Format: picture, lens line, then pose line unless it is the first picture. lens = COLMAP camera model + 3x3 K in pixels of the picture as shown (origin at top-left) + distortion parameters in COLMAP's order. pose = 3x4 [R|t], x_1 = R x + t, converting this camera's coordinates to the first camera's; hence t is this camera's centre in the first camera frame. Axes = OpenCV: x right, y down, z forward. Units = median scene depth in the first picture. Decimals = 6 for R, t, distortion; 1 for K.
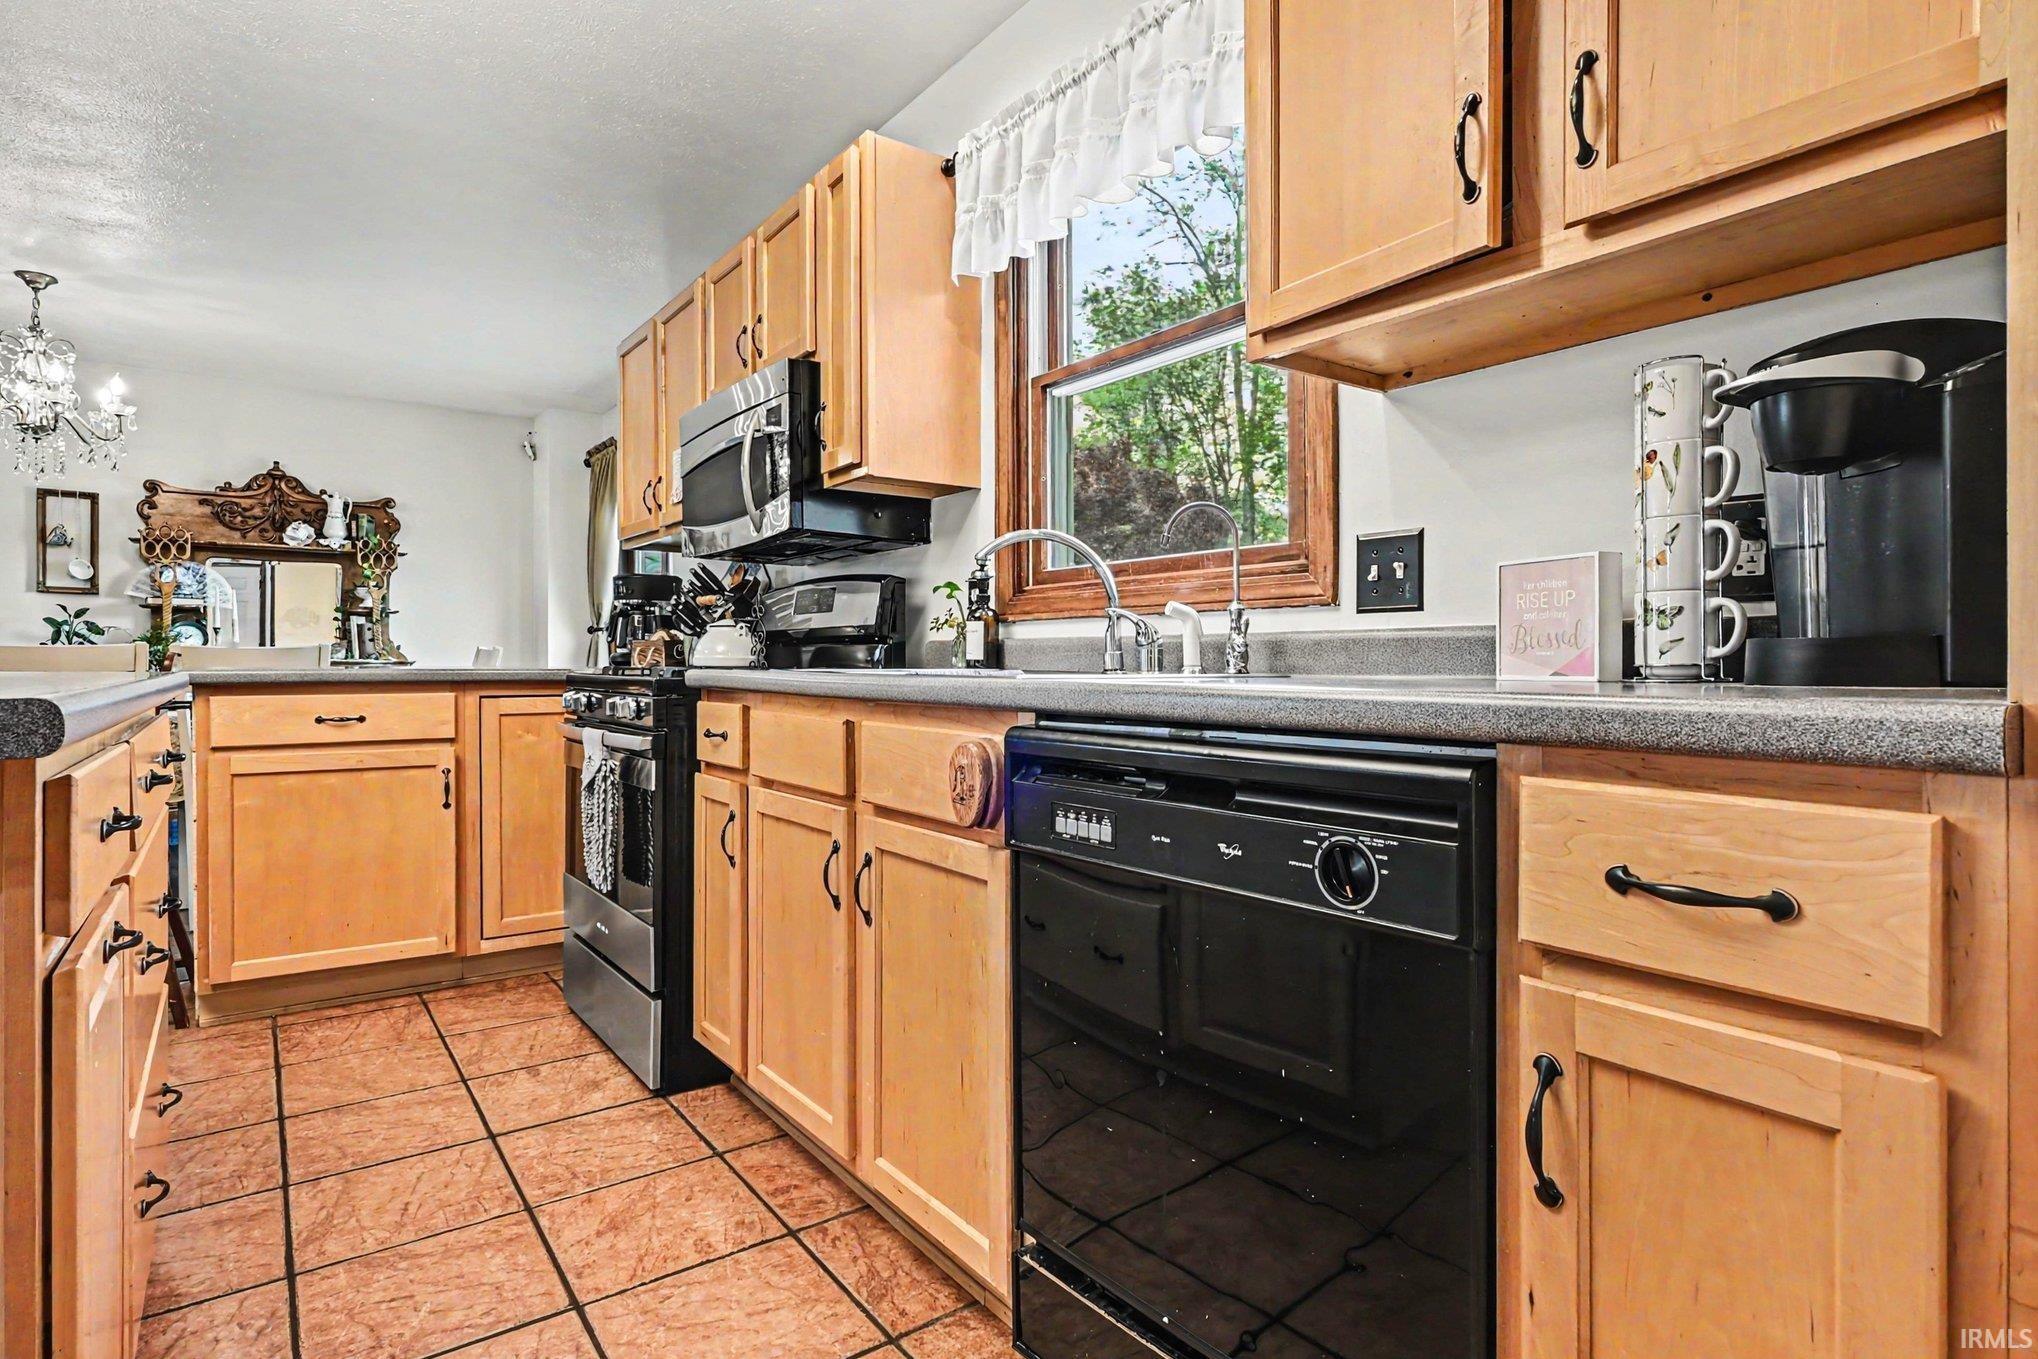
lens RADIAL K [[1019.4, 0, 1019.0], [0, 1019.4, 679.5], [0, 0, 1]] dist [-0.001907, -0.000280]
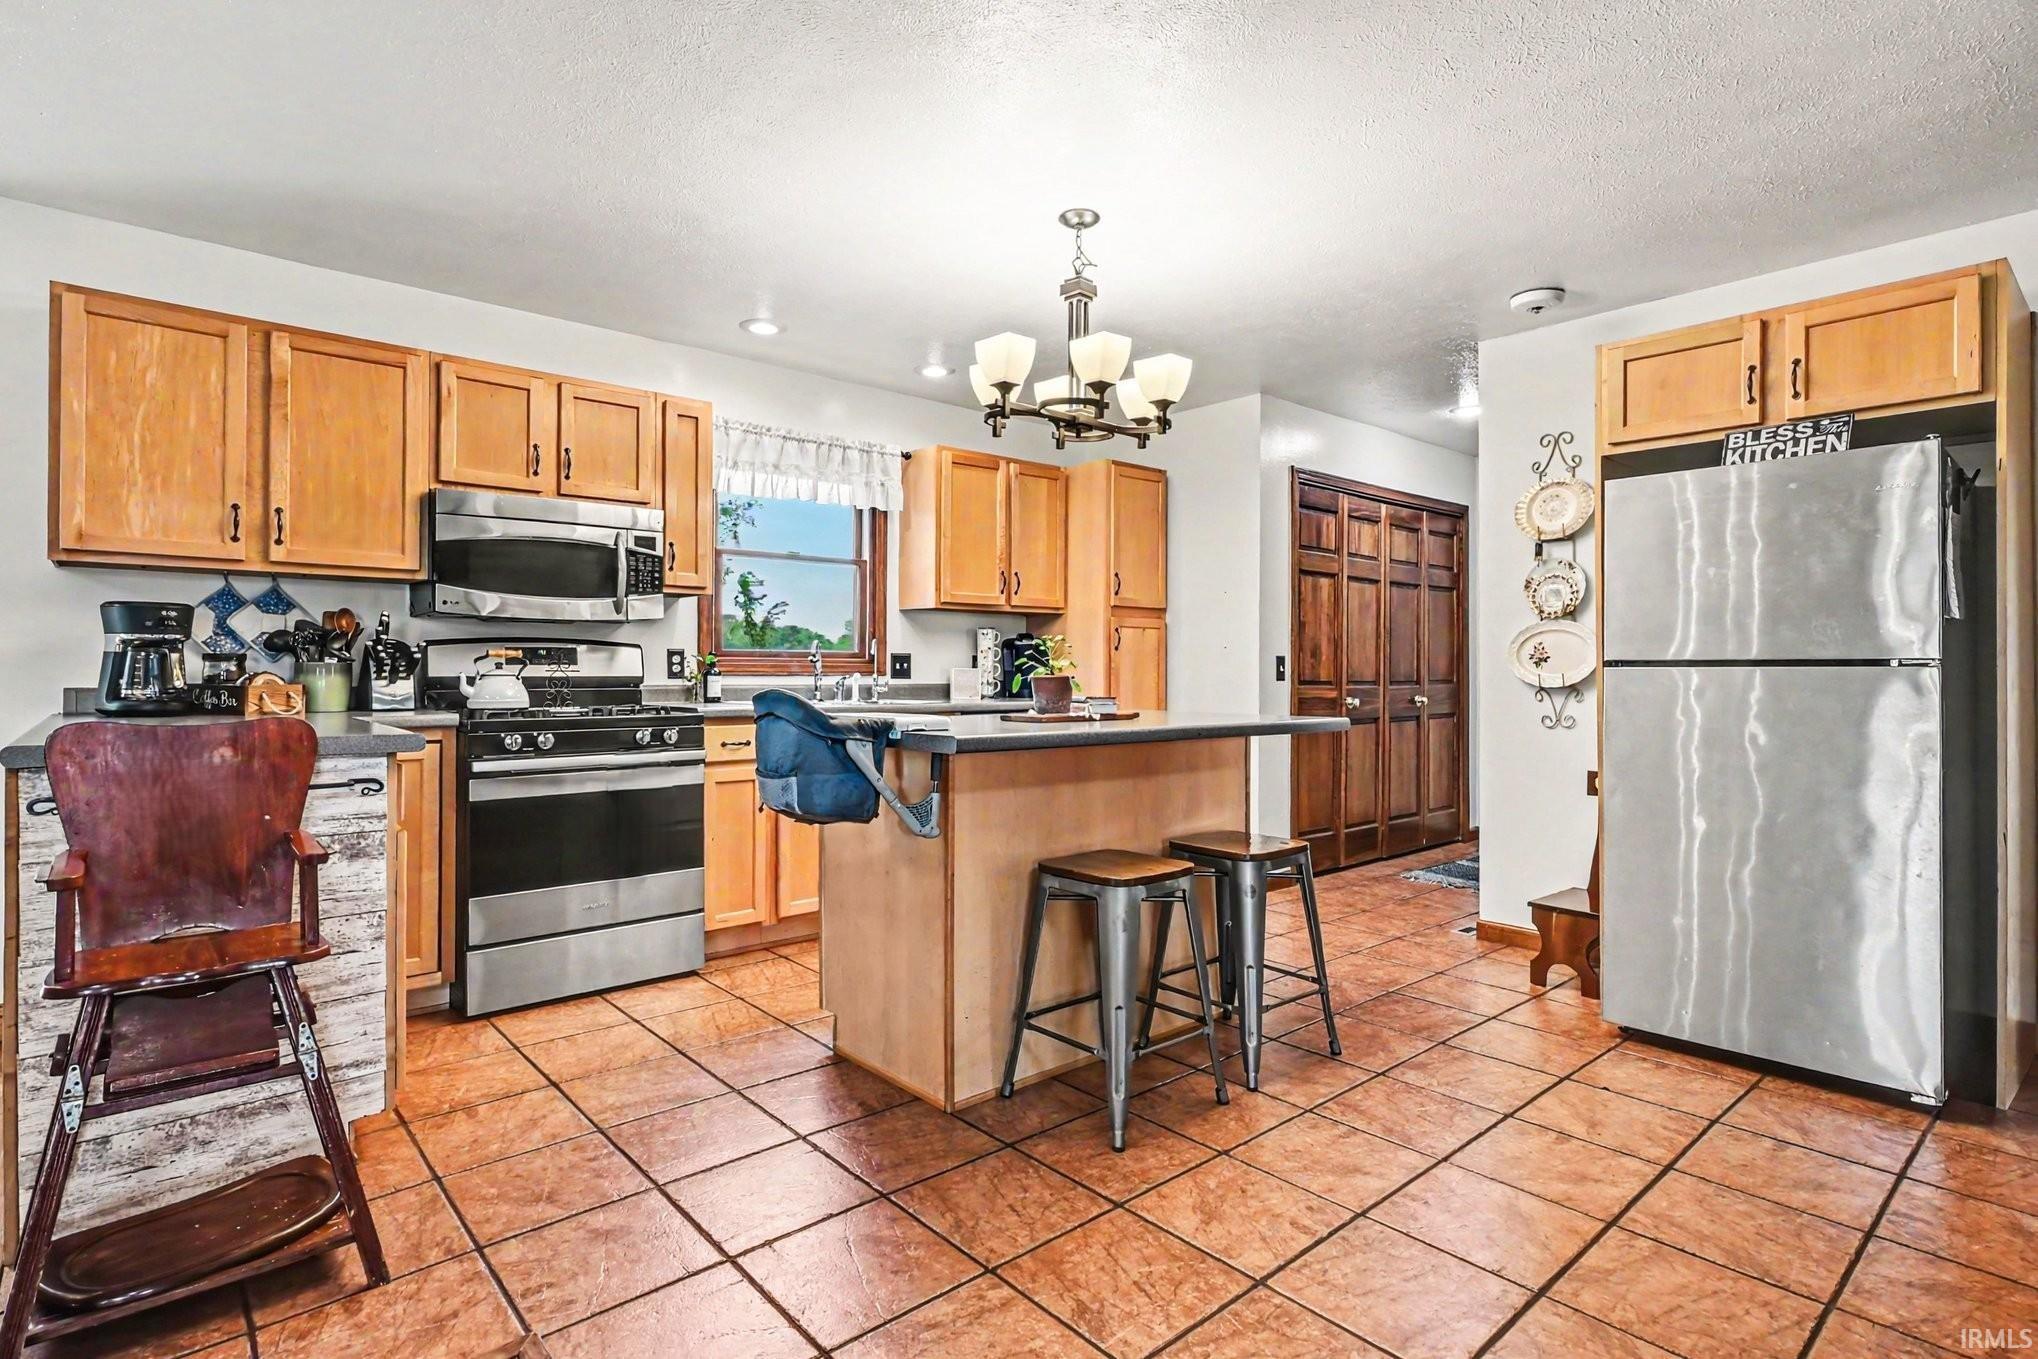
lens RADIAL K [[1003.1, 0, 1014.0], [0, 1003.1, 669.9], [0, 0, 1]] dist [-0.000483, 0.001281]
pose [[-0.087804, -0.000073, 0.996138, -2.713283], [0.010319, 0.999946, 0.000983, -0.087495], [-0.996084, 0.010366, -0.087799, 0.885722]]
